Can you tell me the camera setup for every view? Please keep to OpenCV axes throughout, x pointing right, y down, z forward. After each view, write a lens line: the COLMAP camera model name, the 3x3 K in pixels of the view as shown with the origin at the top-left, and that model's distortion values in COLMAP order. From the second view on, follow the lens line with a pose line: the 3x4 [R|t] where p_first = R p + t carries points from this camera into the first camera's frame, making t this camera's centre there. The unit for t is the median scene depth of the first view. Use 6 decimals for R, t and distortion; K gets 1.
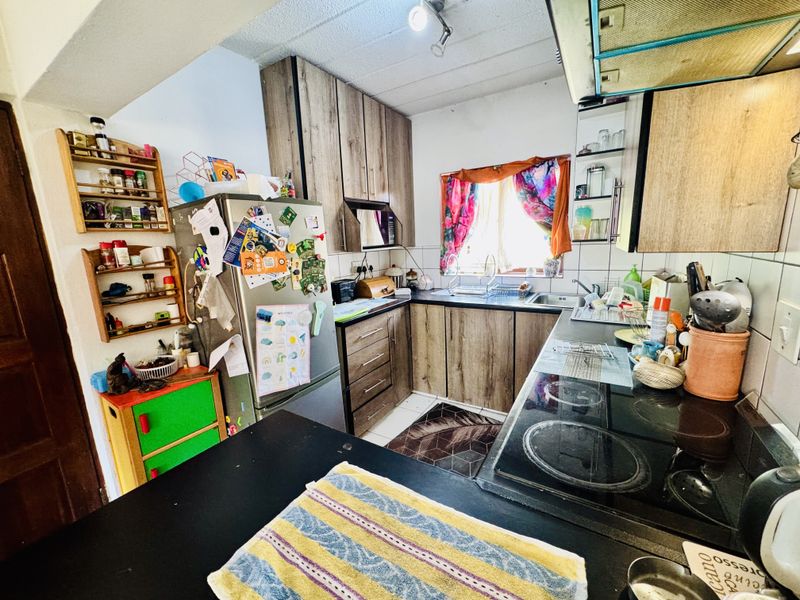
lens RADIAL K [[320.5, 0, 400.0], [0, 320.5, 300.0], [0, 0, 1]] dist [-0.001431, 0.000058]
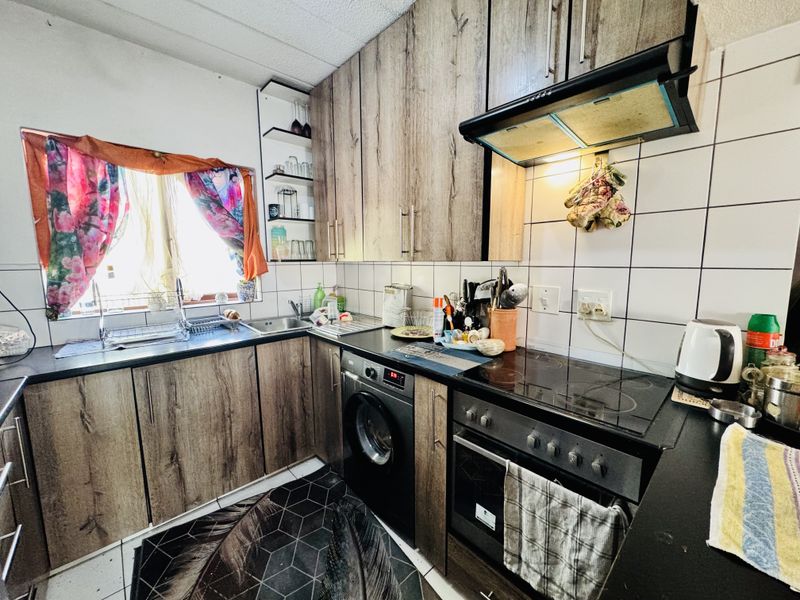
lens RADIAL K [[320.5, 0, 400.0], [0, 320.5, 300.0], [0, 0, 1]] dist [-0.001431, 0.000058]
pose [[0.271218, -0.078865, 0.959282, -0.264914], [0.174374, 0.984172, 0.031611, -0.033651], [-0.946591, 0.158700, 0.280677, 0.379129]]
